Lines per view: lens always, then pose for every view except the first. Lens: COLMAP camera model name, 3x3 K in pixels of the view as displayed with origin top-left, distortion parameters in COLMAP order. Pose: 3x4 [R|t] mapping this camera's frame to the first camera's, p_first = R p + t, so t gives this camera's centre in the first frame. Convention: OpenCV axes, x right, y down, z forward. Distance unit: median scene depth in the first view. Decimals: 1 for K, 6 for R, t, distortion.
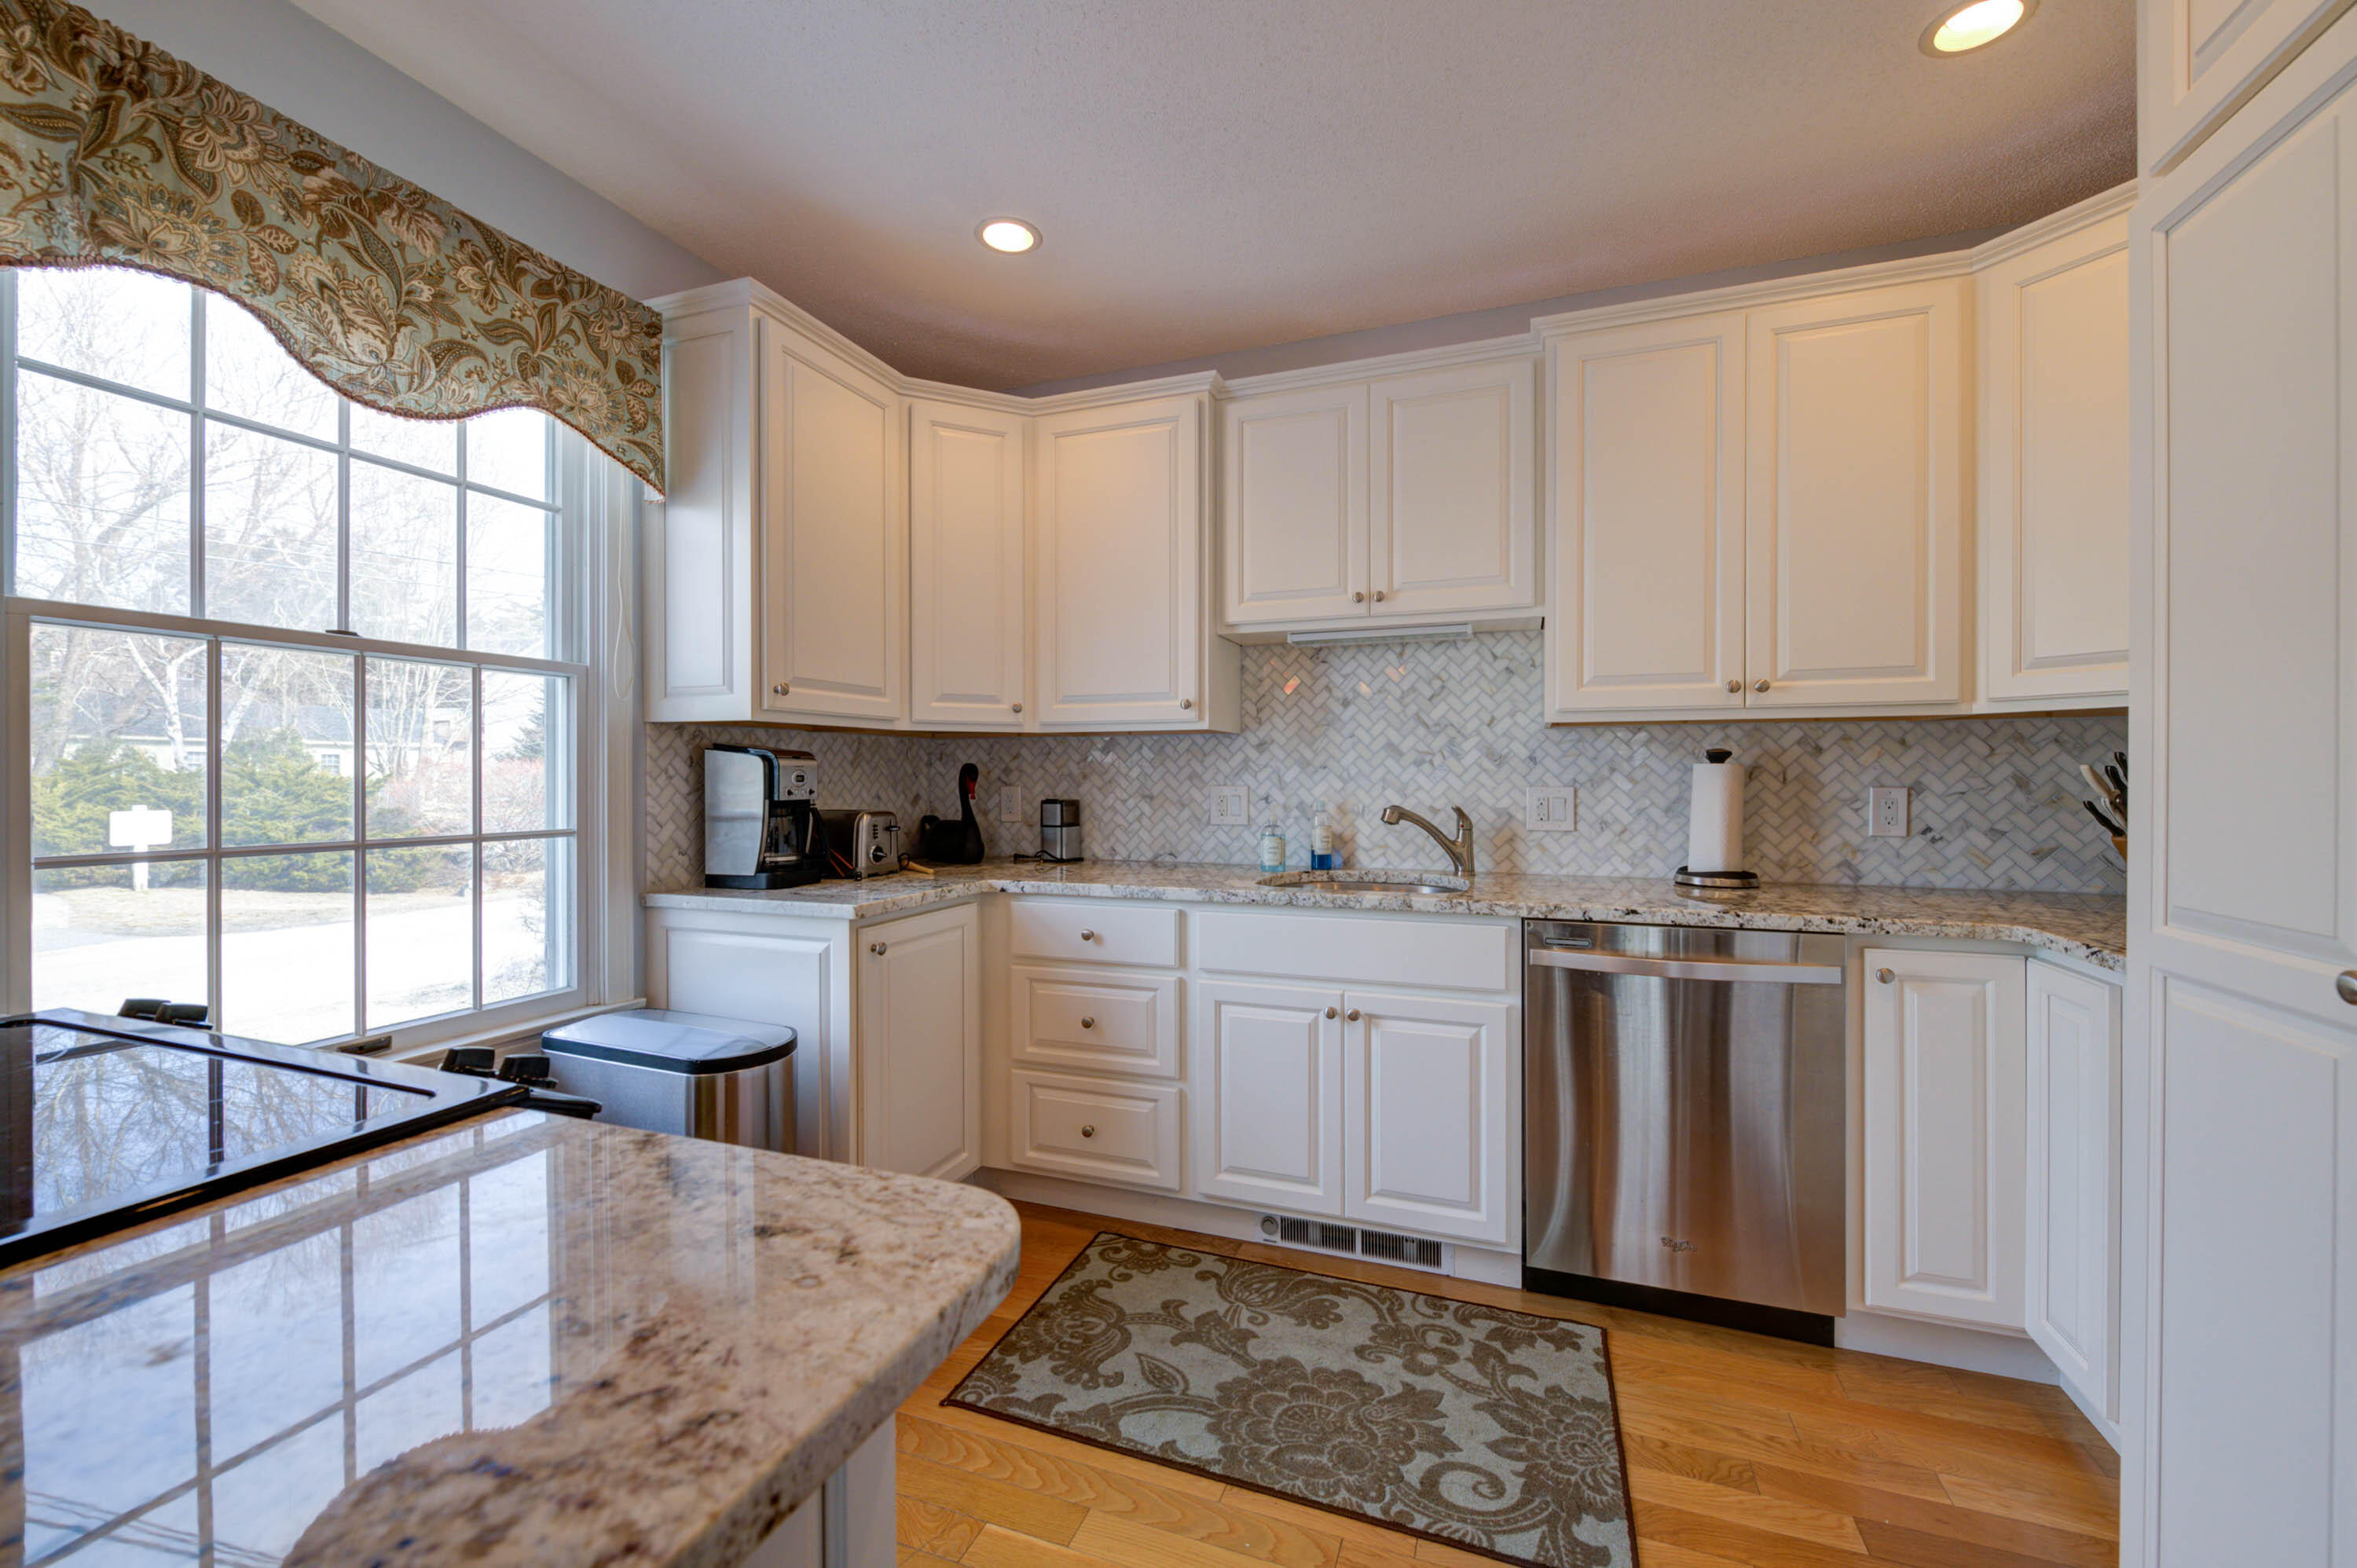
lens RADIAL K [[929.3, 0, 1187.3], [0, 929.3, 777.1], [0, 0, 1]] dist [0.000266, -0.001805]
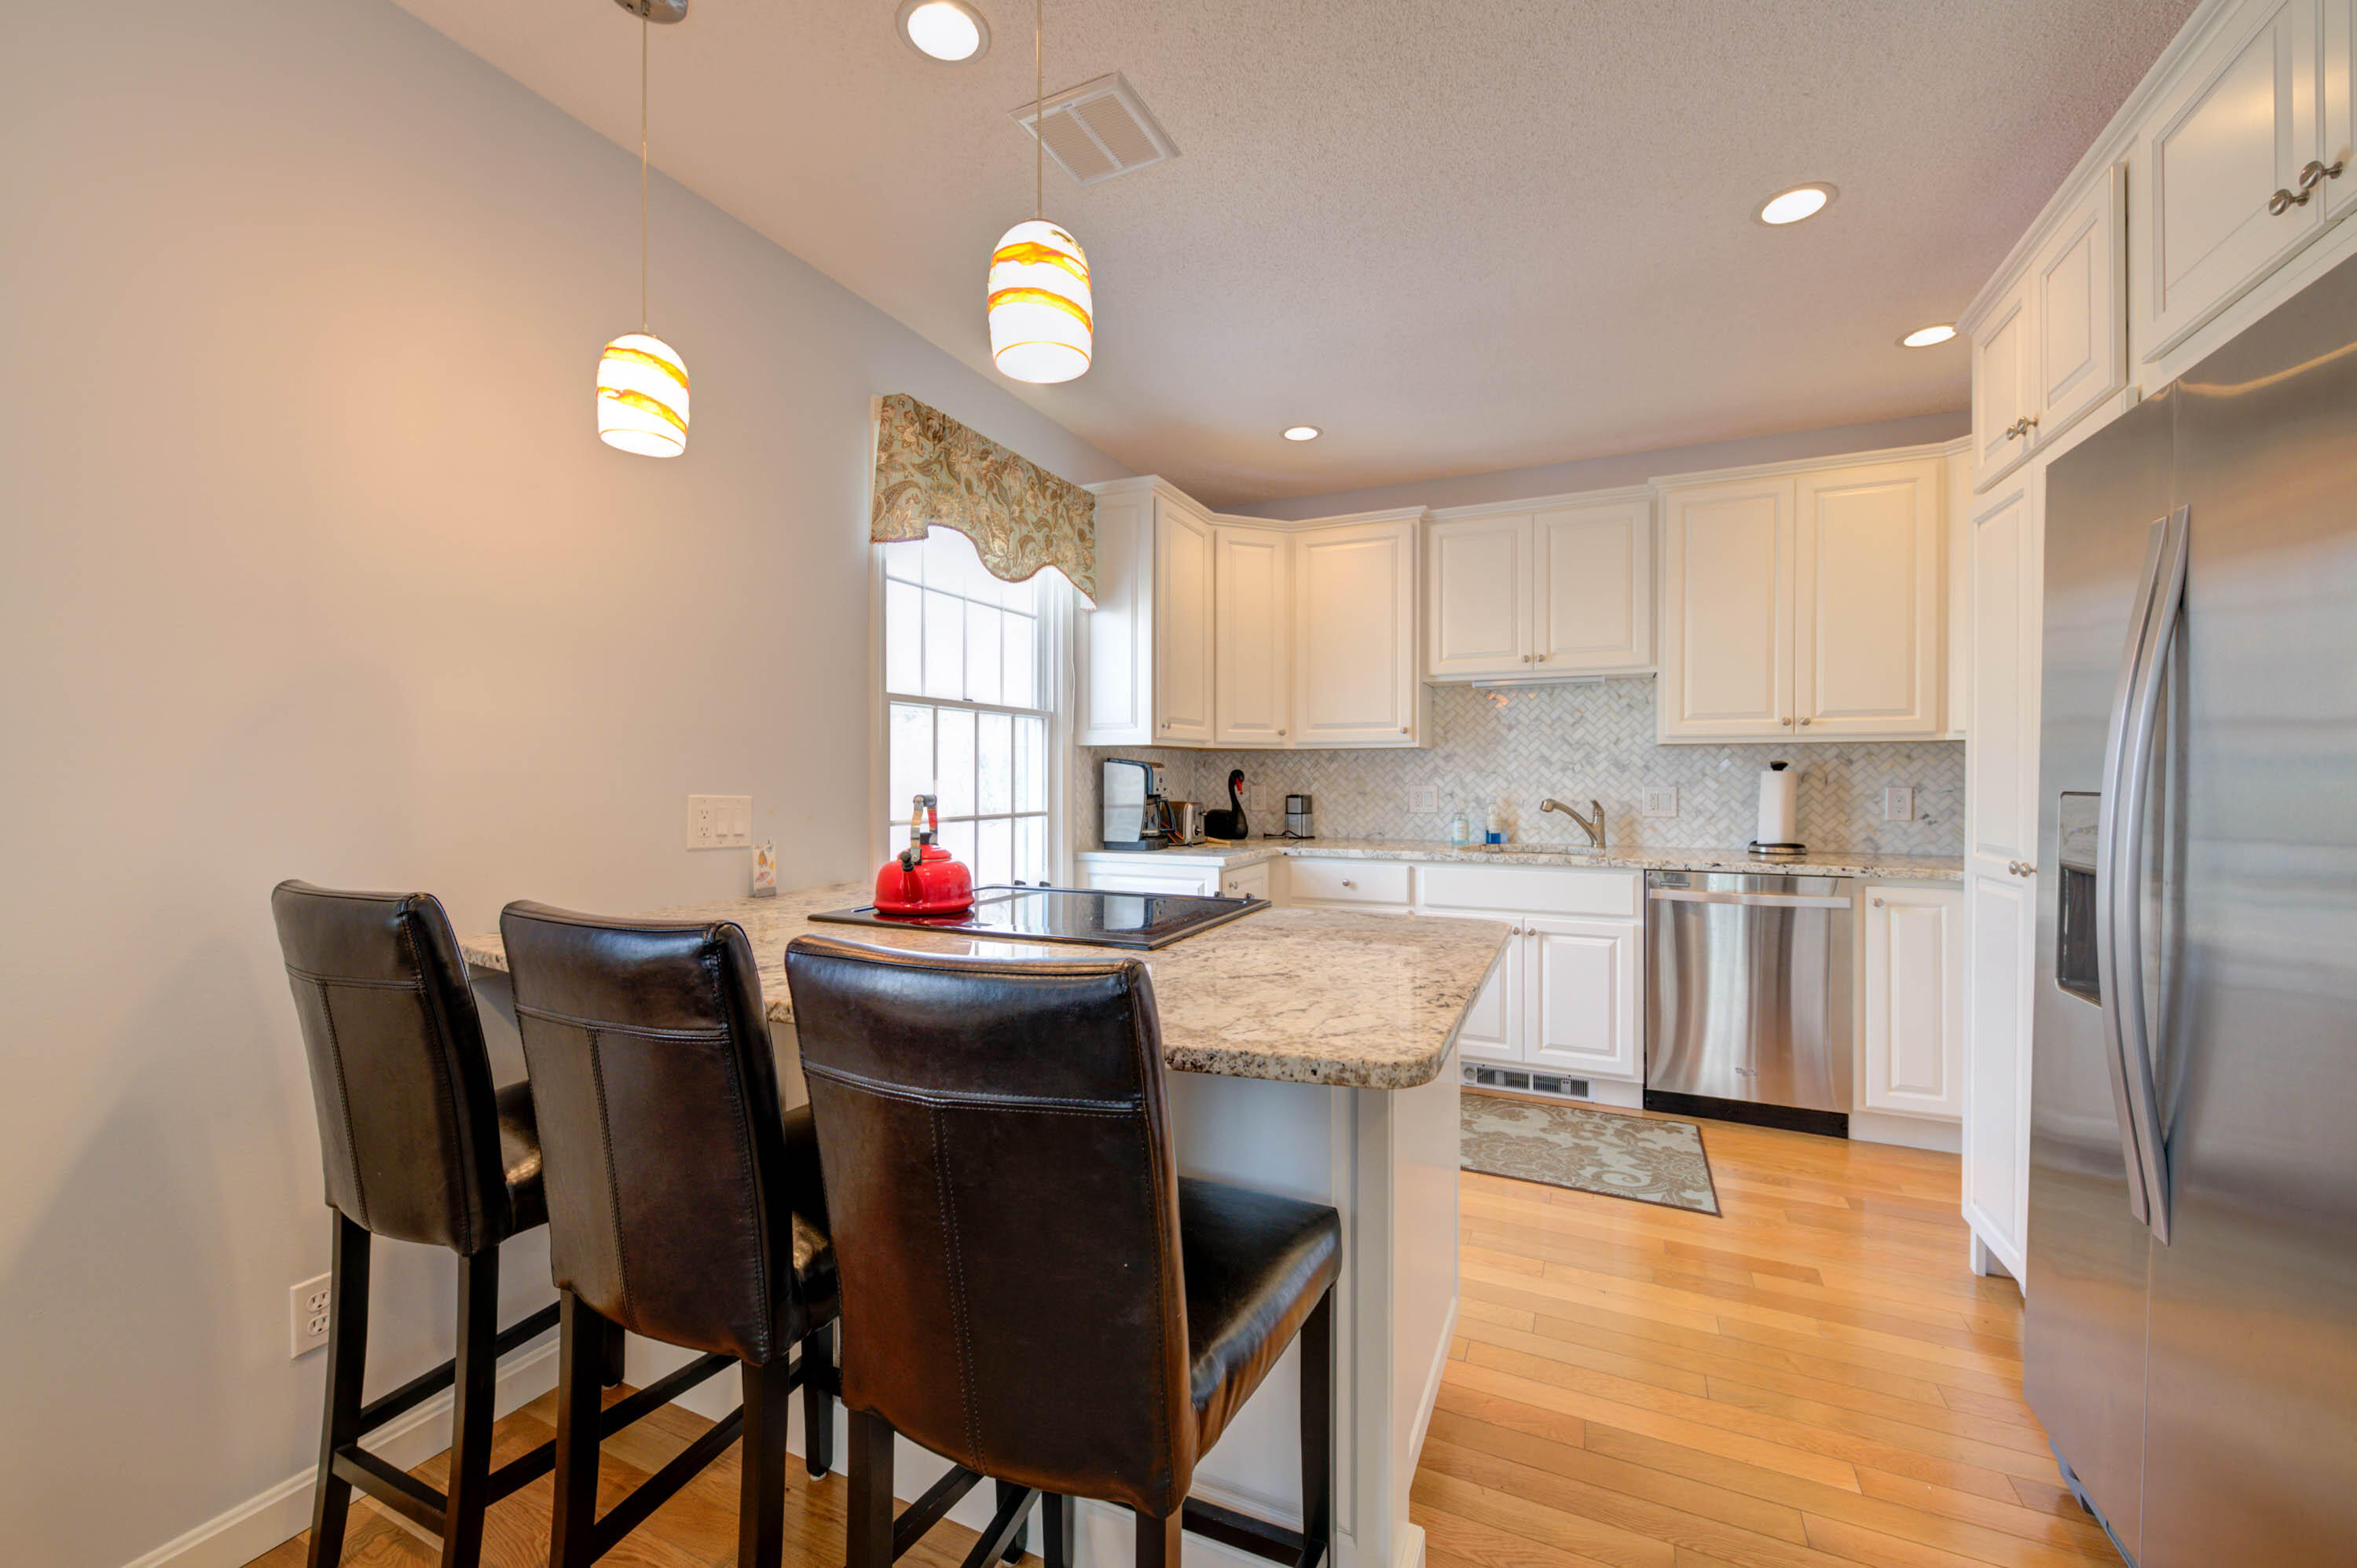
lens RADIAL K [[929.3, 0, 1182.8], [0, 929.3, 777.1], [0, 0, 1]] dist [0.000266, -0.001805]
pose [[0.996530, 0.001011, -0.083223, -0.261276], [-0.000913, 0.999999, 0.001209, -0.006050], [0.083224, -0.001129, 0.996530, -0.575220]]
